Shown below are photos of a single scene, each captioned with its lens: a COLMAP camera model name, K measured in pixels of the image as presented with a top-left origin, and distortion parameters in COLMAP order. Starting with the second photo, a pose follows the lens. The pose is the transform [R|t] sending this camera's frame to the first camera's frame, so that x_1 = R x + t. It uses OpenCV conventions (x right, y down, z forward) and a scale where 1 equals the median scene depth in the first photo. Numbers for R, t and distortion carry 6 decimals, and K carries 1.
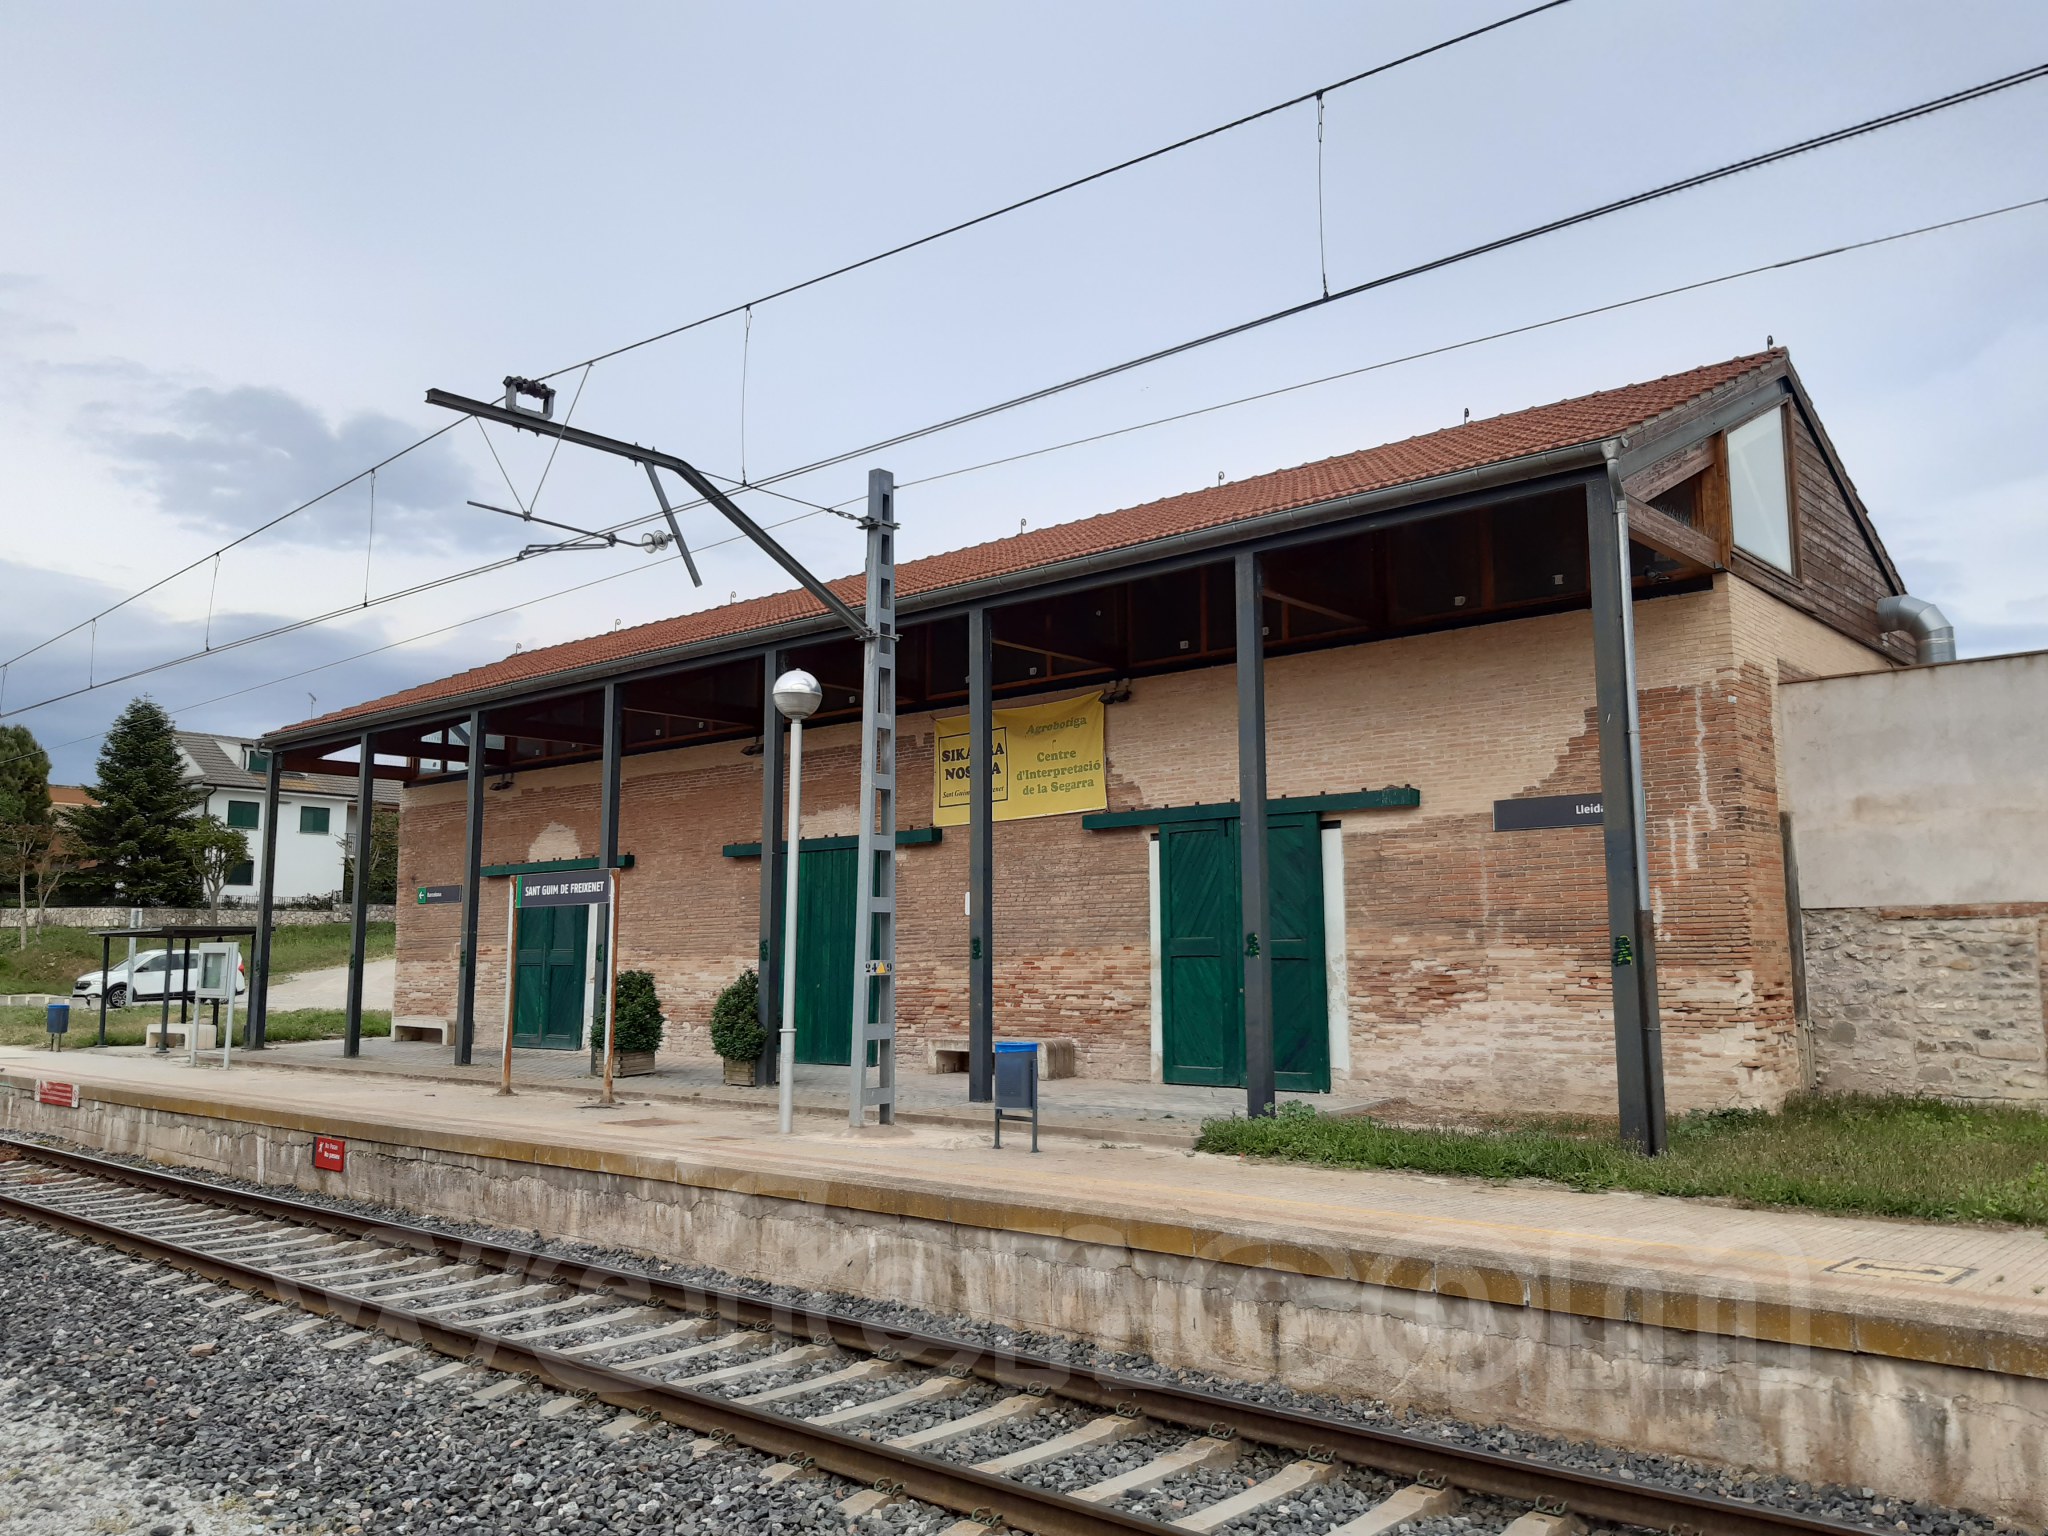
lens RADIAL K [[1586.3, 0, 1025.9], [0, 1586.3, 745.2], [0, 0, 1]] dist [0.081252, -0.150678]
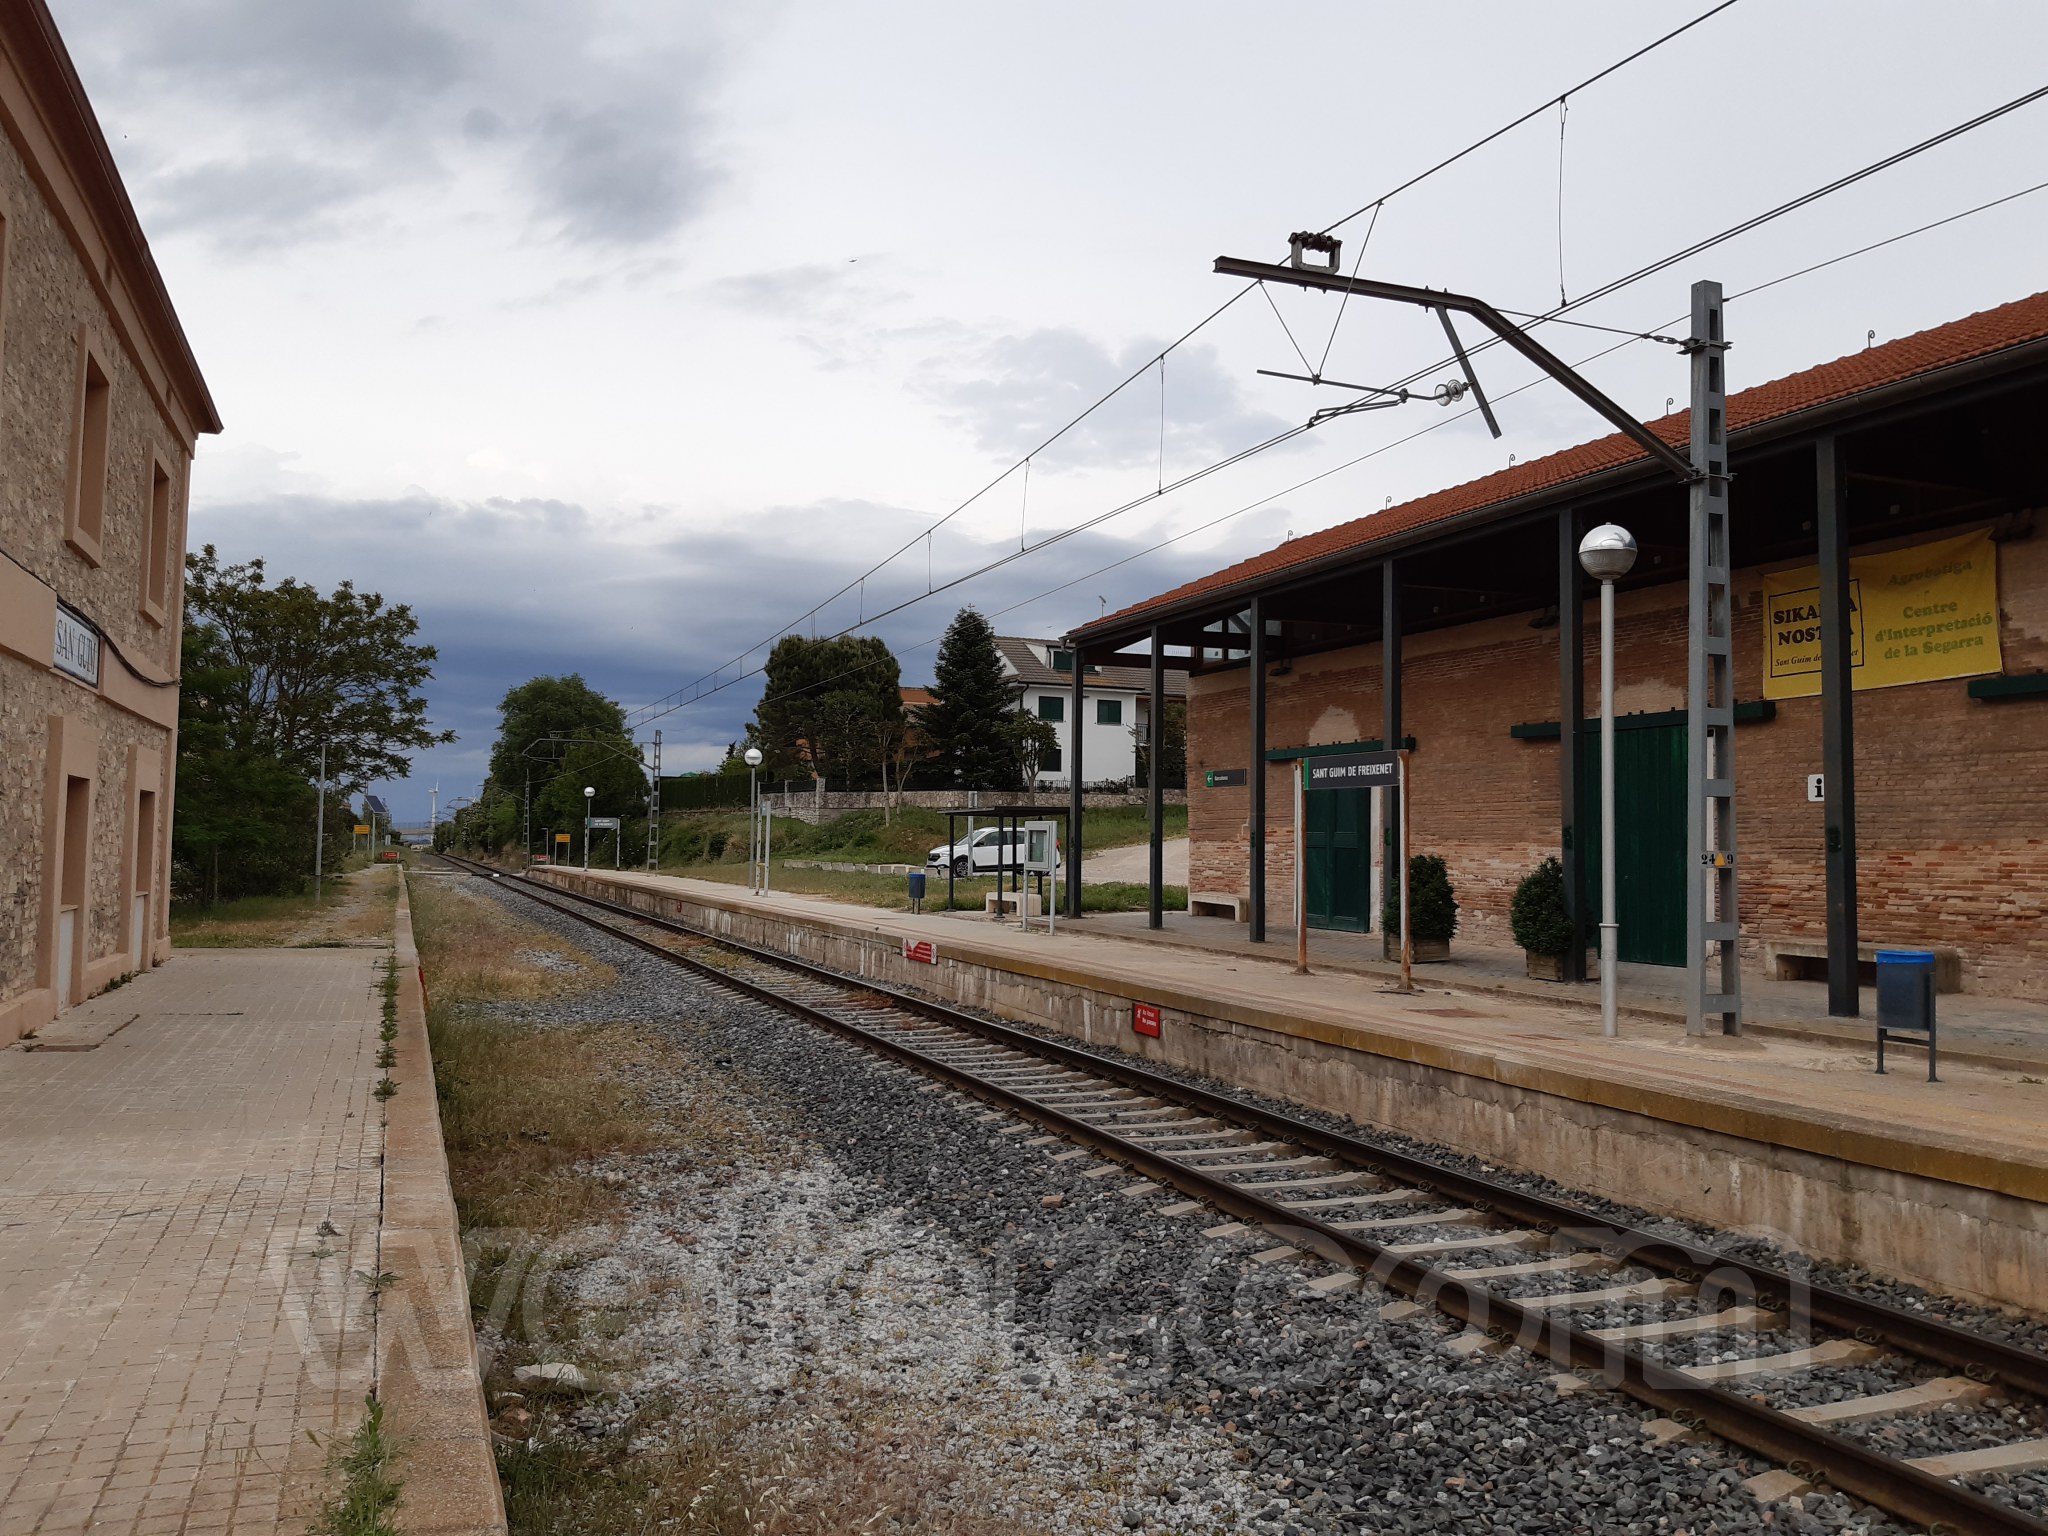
lens RADIAL K [[1579.2, 0, 1023.9], [0, 1579.2, 745.7], [0, 0, 1]] dist [0.106369, -0.197183]
pose [[0.891537, -0.011788, -0.452794, -0.028227], [0.043893, 0.997205, 0.060462, 0.006819], [0.450816, -0.073779, 0.889563, 0.042341]]
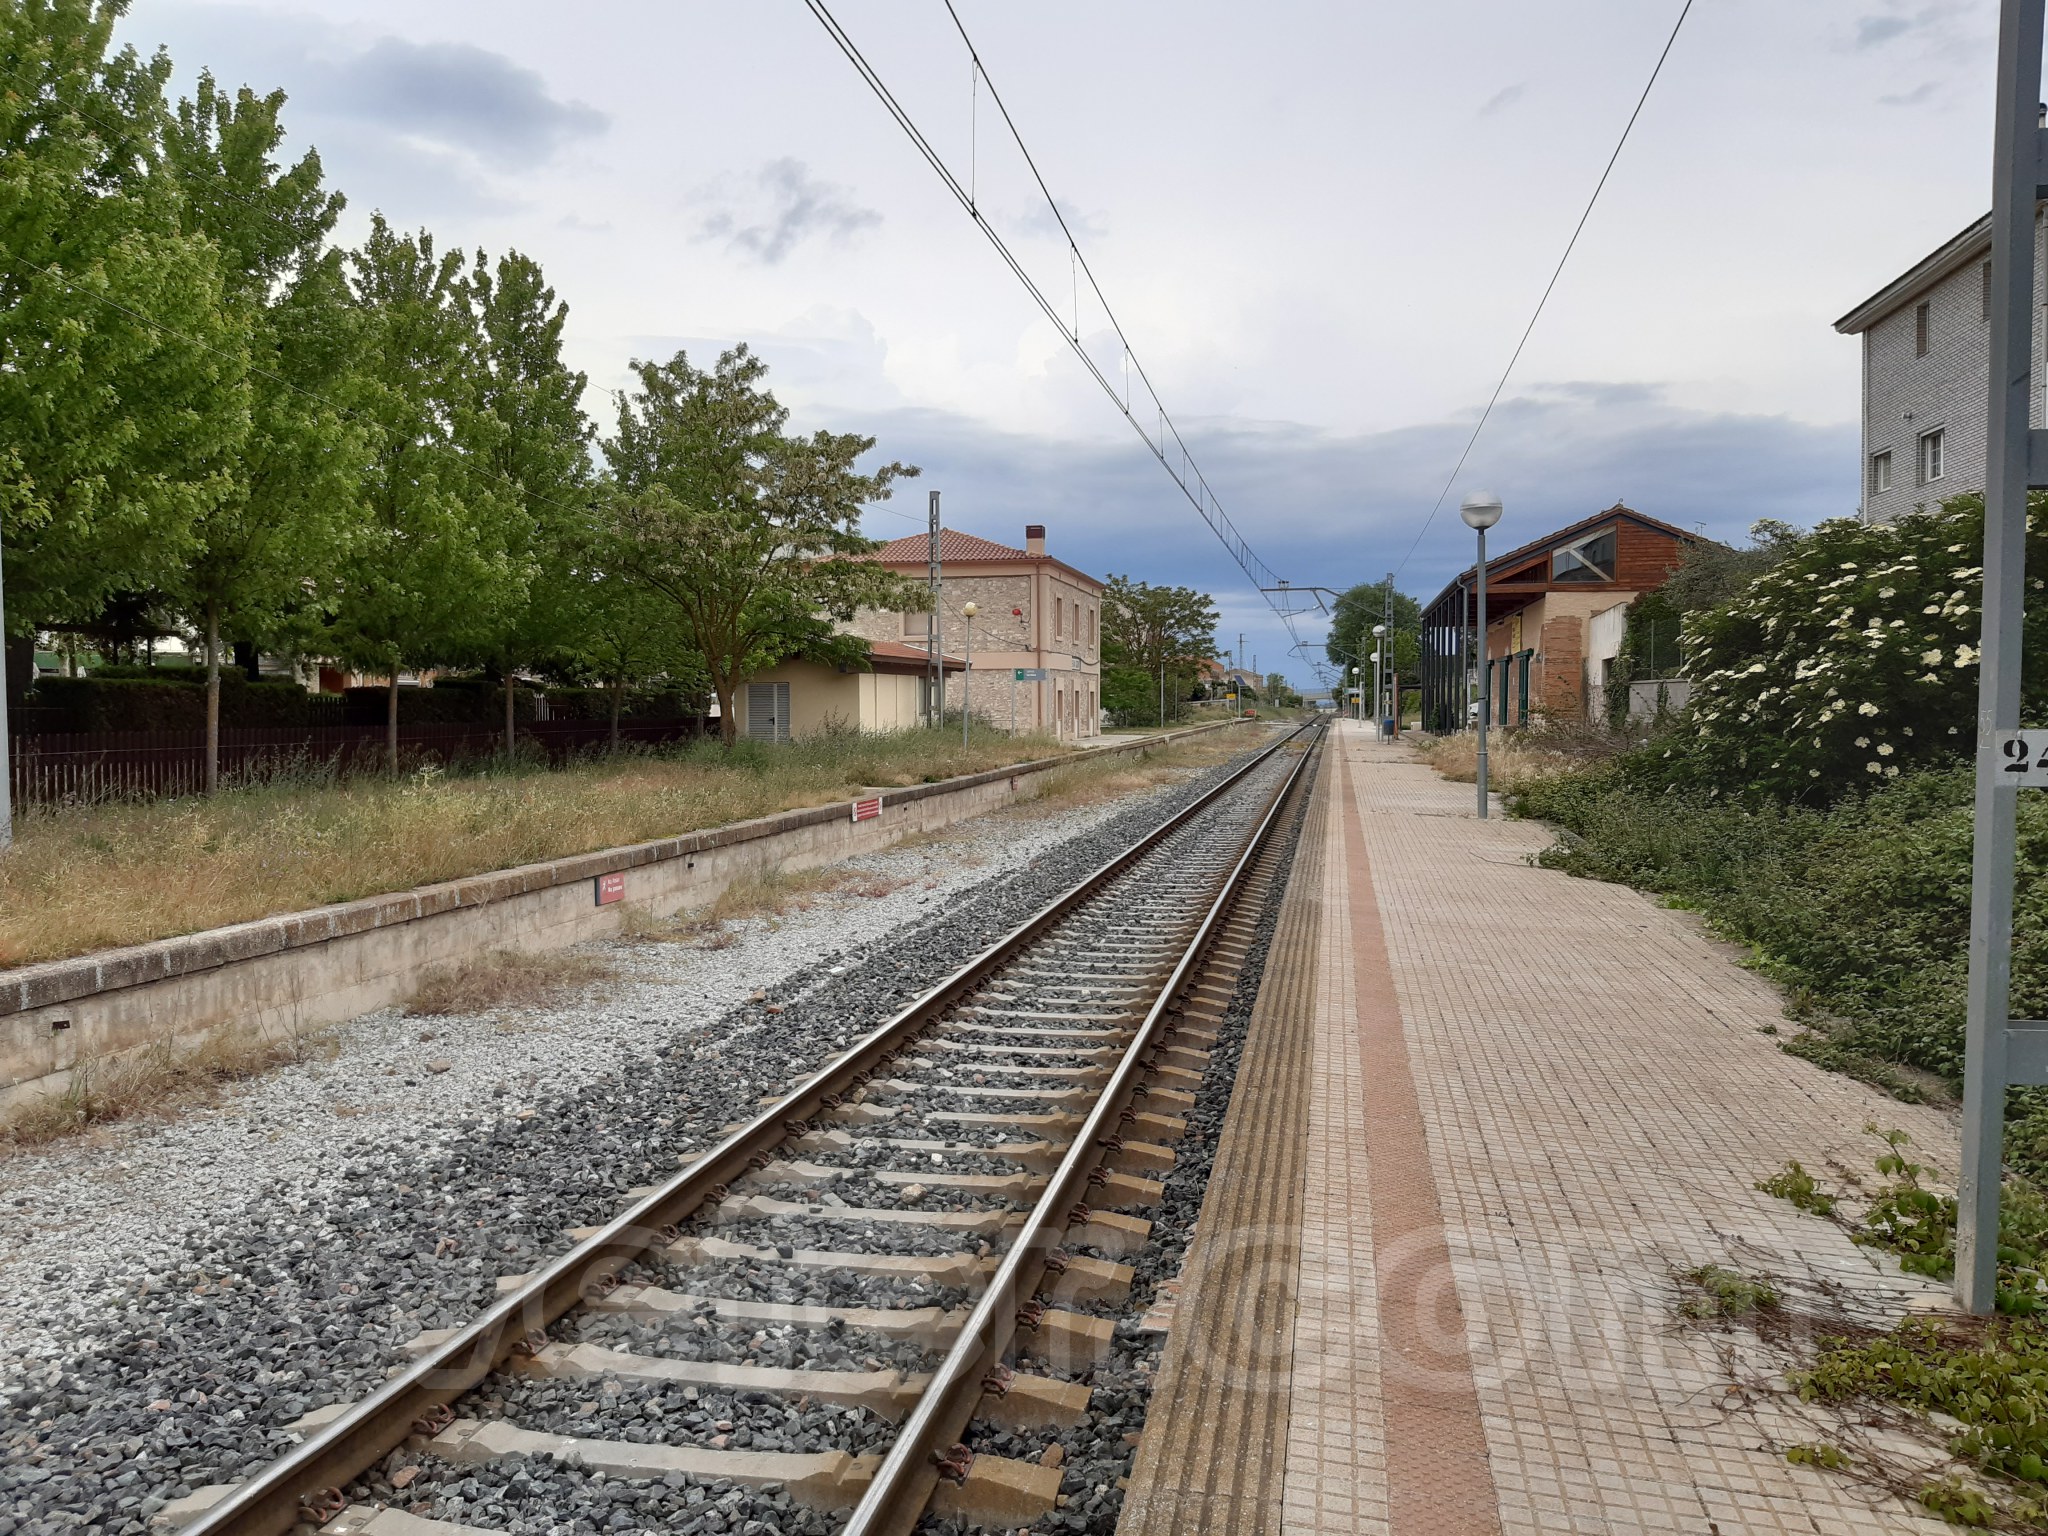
lens RADIAL K [[1586.3, 0, 1025.9], [0, 1586.3, 745.2], [0, 0, 1]] dist [0.081252, -0.150678]
pose [[0.511326, 0.023987, -0.859052, 1.853311], [0.119555, 0.987905, 0.098746, -0.163534], [0.851030, -0.153195, 0.502273, -1.152034]]
